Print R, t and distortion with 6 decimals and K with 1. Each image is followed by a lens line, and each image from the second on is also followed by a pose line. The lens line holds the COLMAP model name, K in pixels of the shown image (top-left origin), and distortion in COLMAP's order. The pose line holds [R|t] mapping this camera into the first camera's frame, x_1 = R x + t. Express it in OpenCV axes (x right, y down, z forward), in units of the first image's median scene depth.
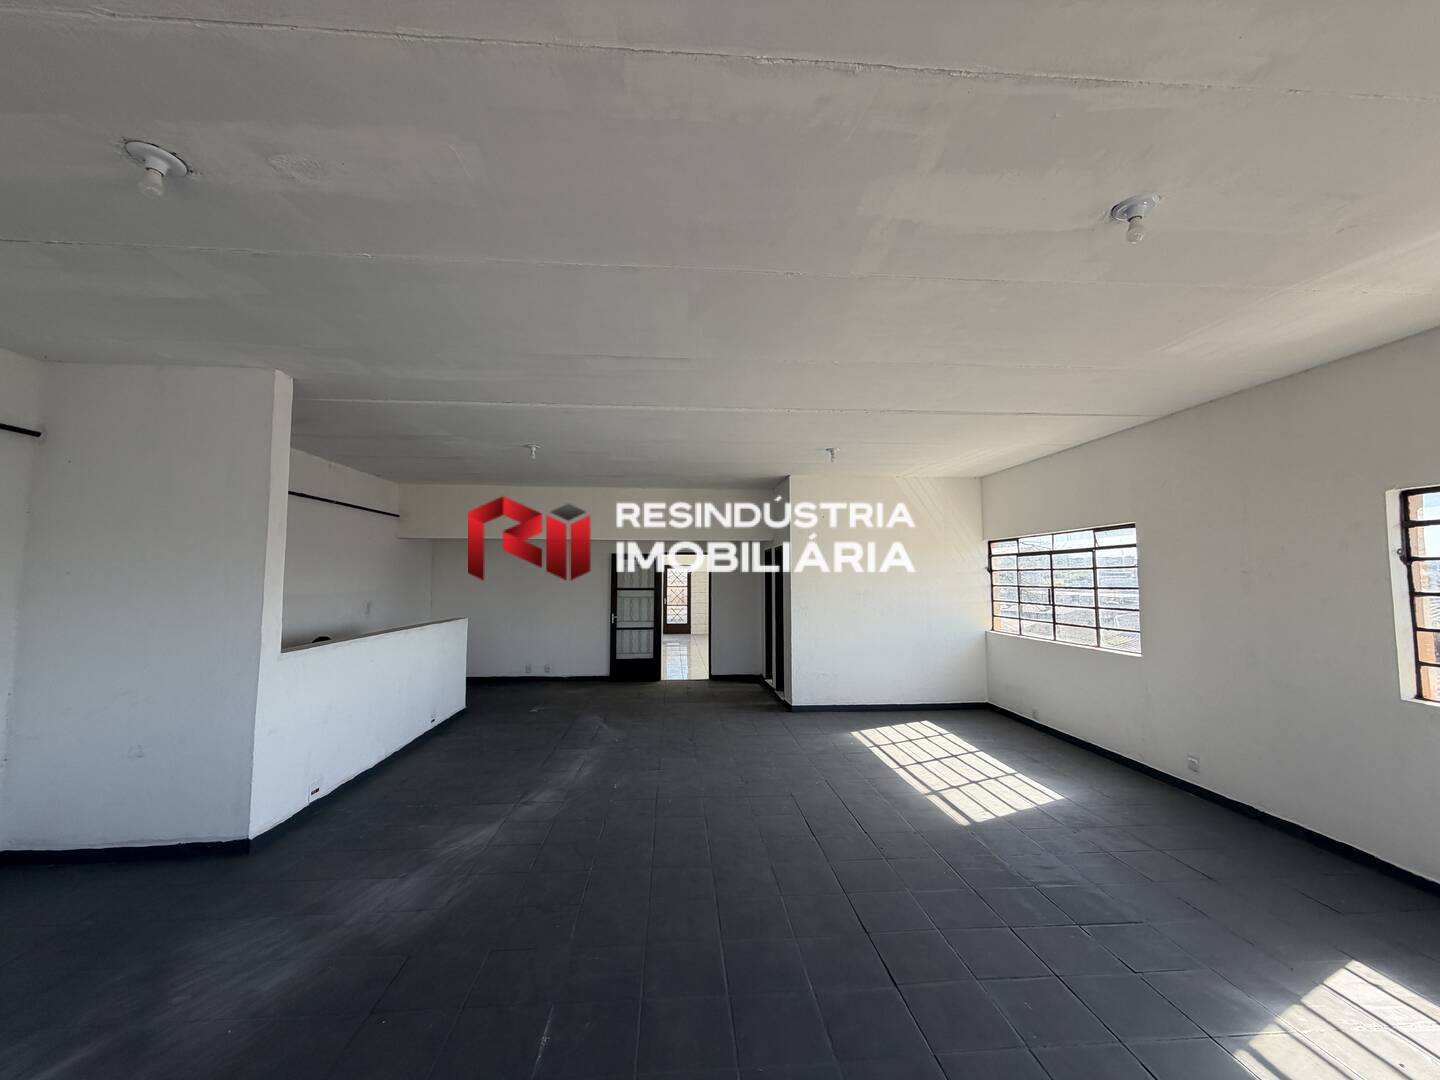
lens RADIAL K [[571.9, 0, 703.6], [0, 571.9, 533.0], [0, 0, 1]] dist [-0.000153, -0.000179]
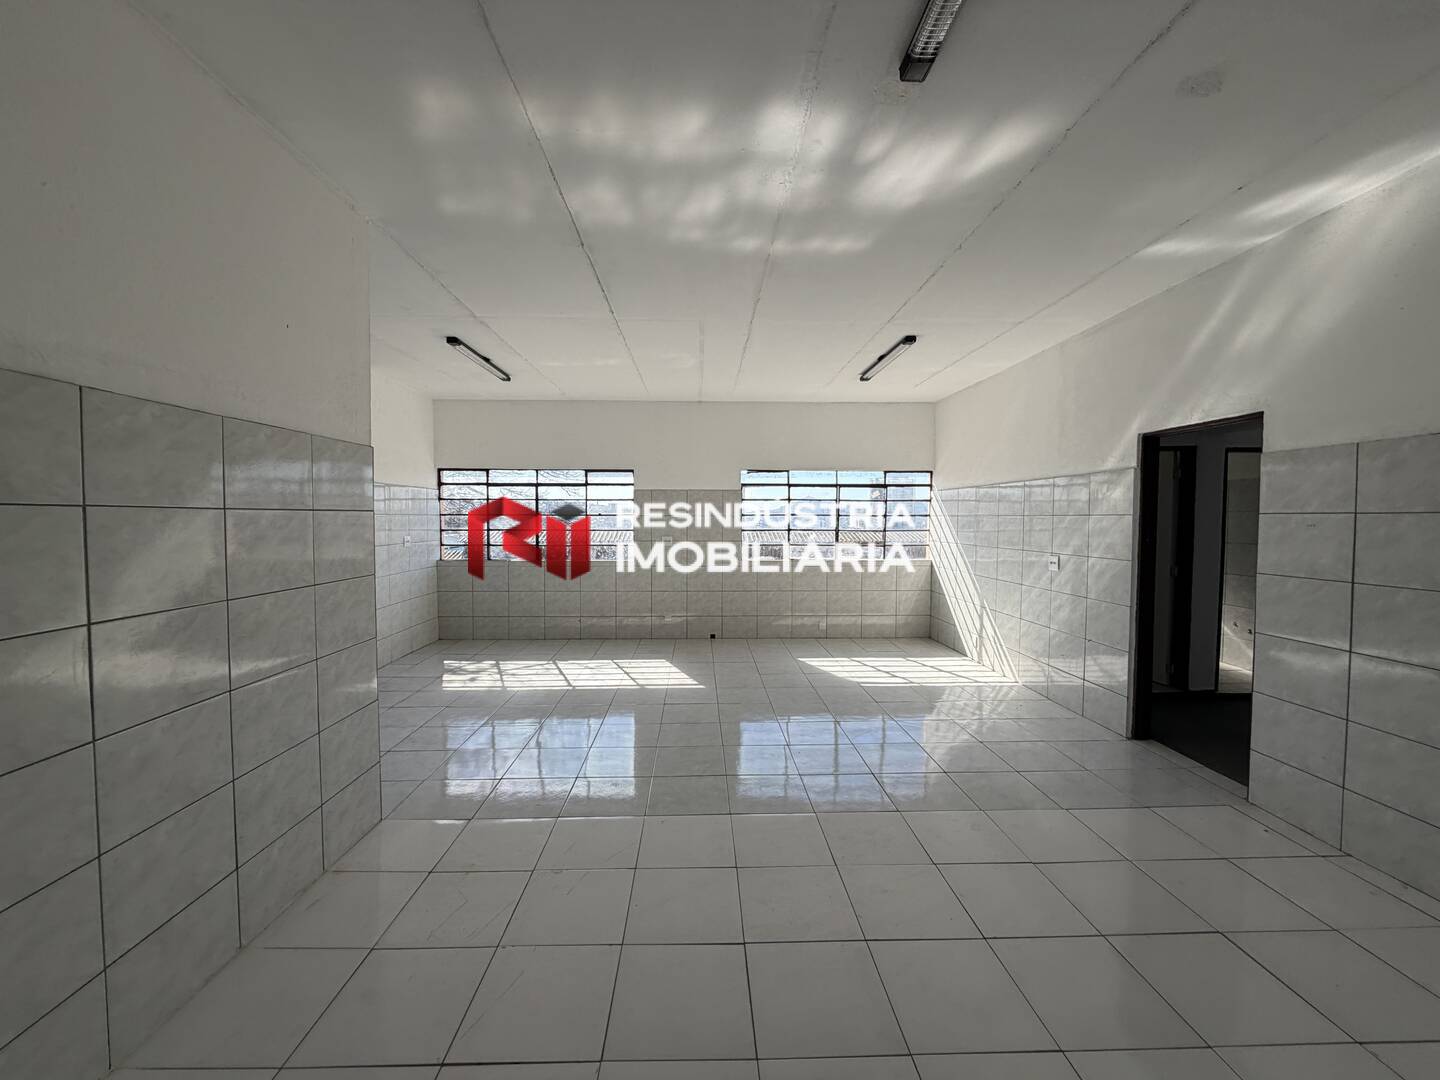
lens RADIAL K [[566.2, 0, 724.7], [0, 566.2, 540.2], [0, 0, 1]] dist [0.000326, 0.000049]
pose [[0.012687, -0.042234, 0.999027, -0.658419], [-0.082507, 0.995656, 0.043139, 0.078181], [-0.996510, -0.082974, 0.009147, 0.734475]]
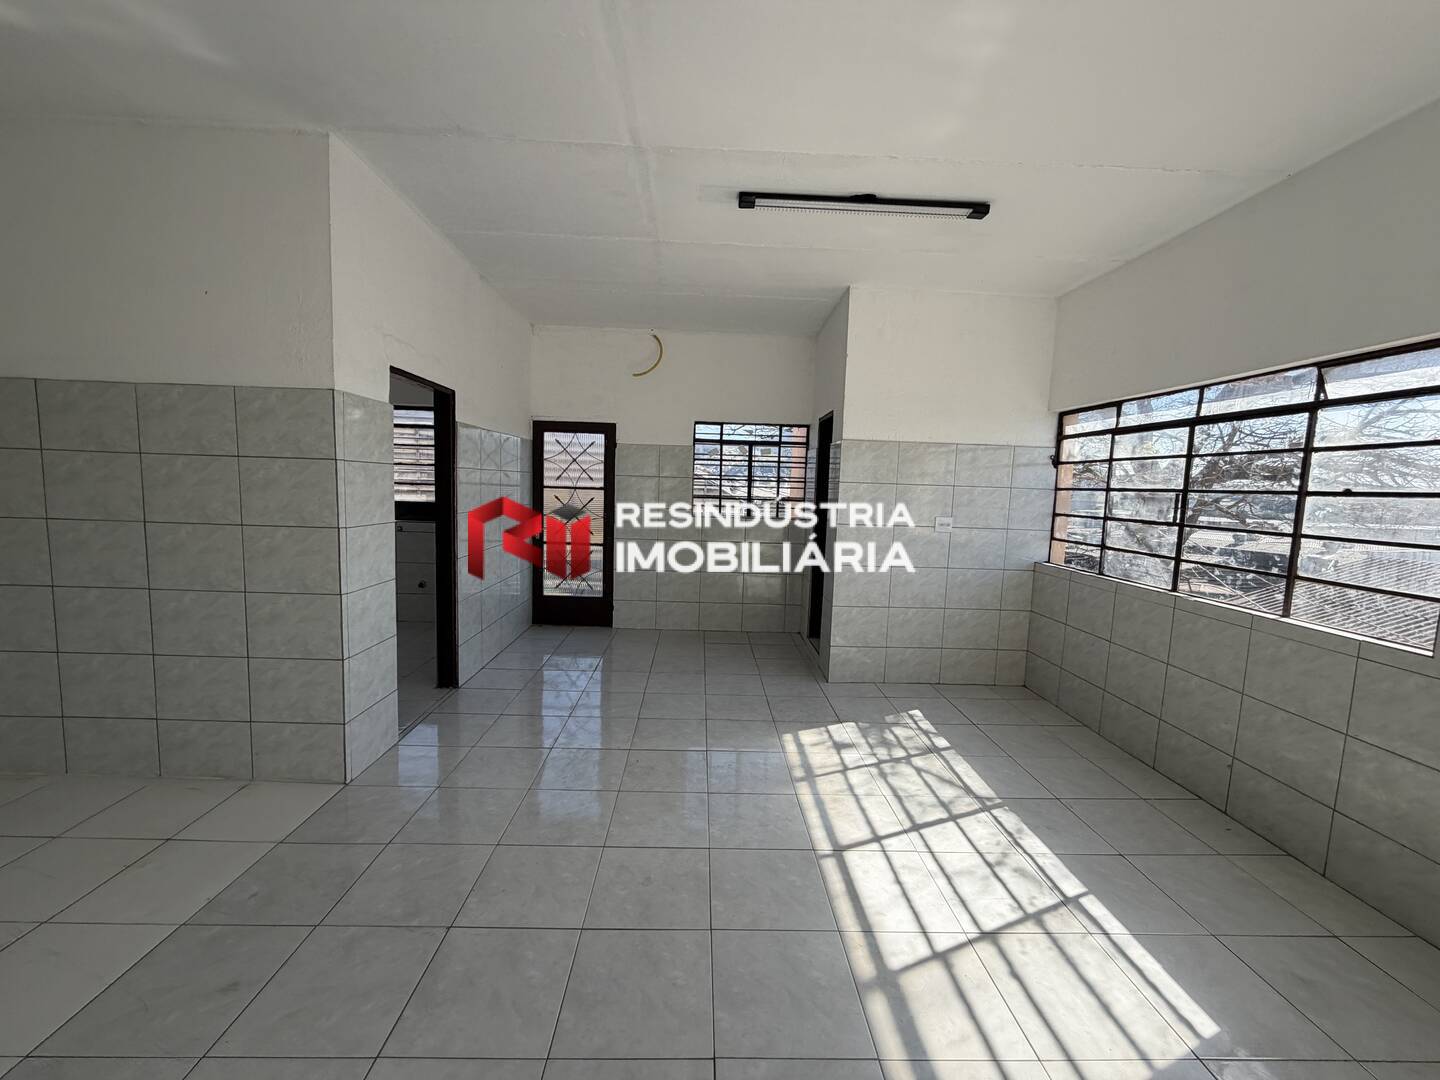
lens RADIAL K [[573.6, 0, 720.0], [0, 573.6, 540.0], [0, 0, 1]] dist [-0.001599, -0.000218]
pose [[0.999034, 0.035408, -0.026018, 0.250742], [-0.030251, 0.983713, 0.177184, 0.071465], [0.031868, -0.176226, 0.983834, 0.572512]]
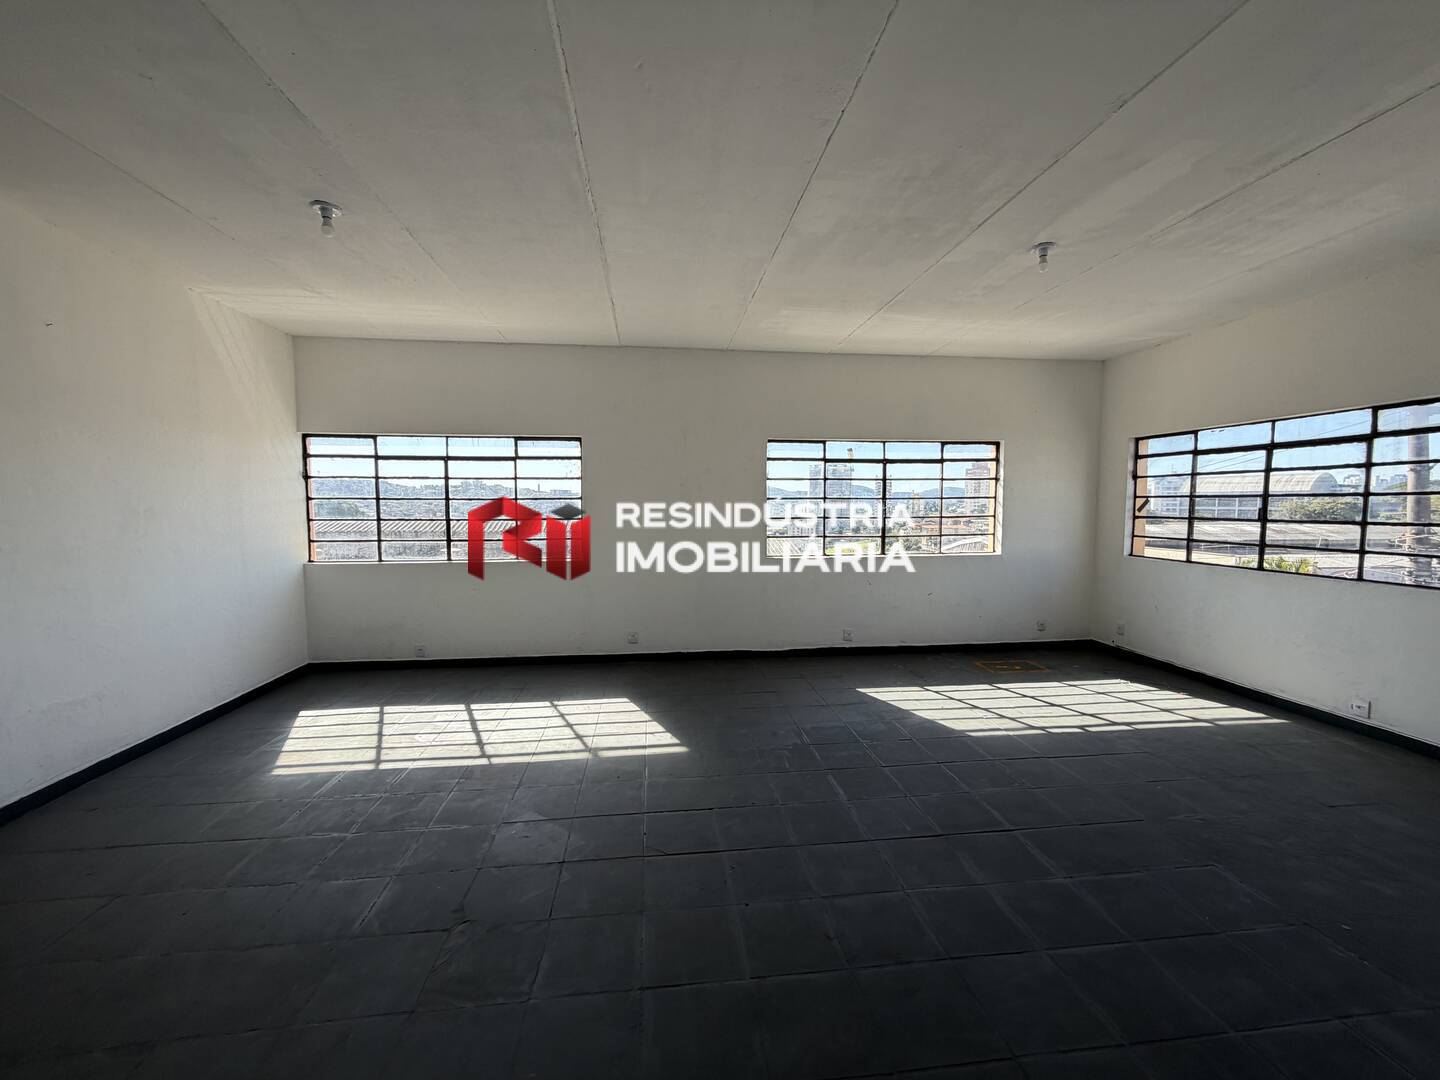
lens RADIAL K [[576.1, 0, 722.6], [0, 576.1, 537.7], [0, 0, 1]] dist [0.001059, 0.000019]
pose [[-0.064542, -0.058728, 0.996185, -0.340660], [-0.079320, 0.995410, 0.053543, 0.089201], [-0.994758, -0.075562, -0.068904, 0.783545]]
